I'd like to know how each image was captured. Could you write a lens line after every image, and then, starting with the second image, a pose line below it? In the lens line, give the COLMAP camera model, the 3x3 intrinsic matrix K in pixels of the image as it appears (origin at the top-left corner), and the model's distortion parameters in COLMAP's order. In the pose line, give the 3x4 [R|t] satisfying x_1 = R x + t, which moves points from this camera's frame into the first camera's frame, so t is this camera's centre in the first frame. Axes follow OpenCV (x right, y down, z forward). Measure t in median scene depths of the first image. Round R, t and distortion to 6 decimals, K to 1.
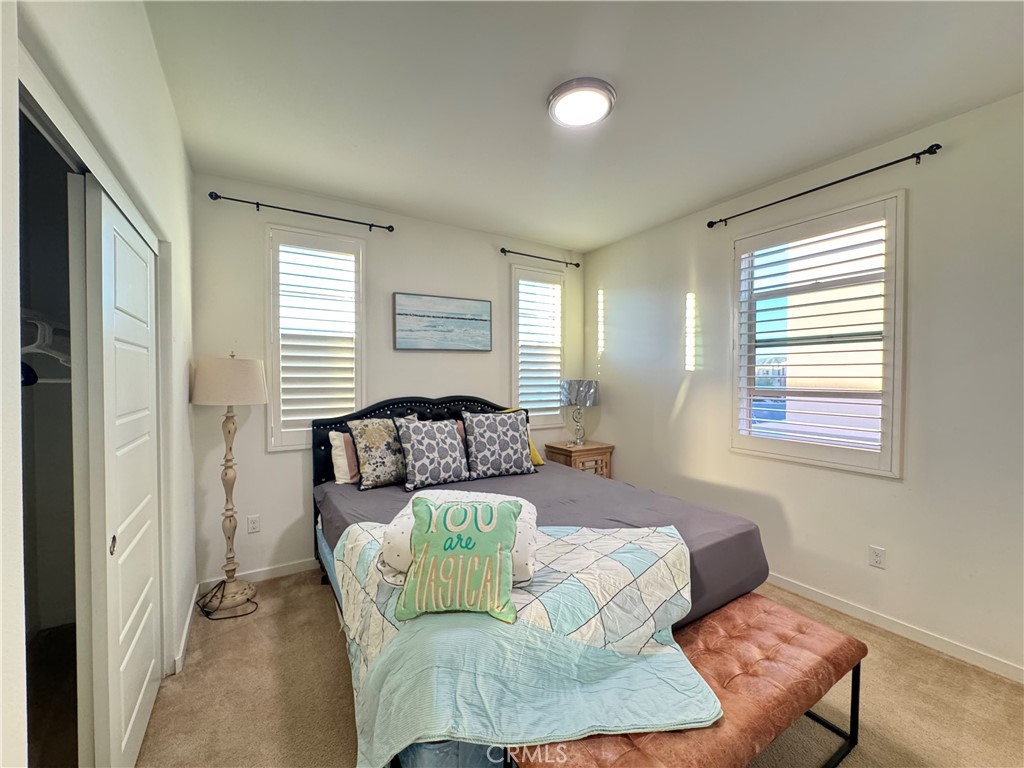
lens RADIAL K [[410.4, 0, 512.0], [0, 410.4, 382.8], [0, 0, 1]] dist [-0.001426, 0.000325]
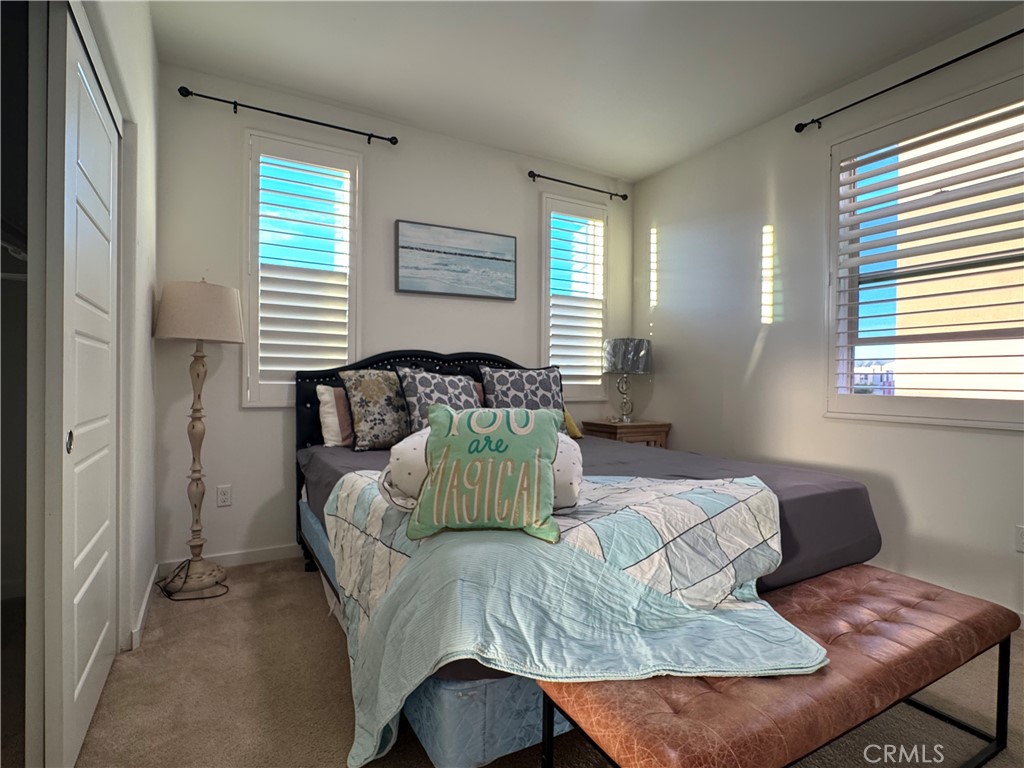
lens RADIAL K [[516.6, 0, 510.3], [0, 516.6, 382.5], [0, 0, 1]] dist [-0.002148, 0.000716]
pose [[0.998929, 0.008003, -0.045574, -0.020776], [-0.008630, 0.999871, -0.013583, 0.145915], [0.045459, 0.013962, 0.998869, 0.000258]]
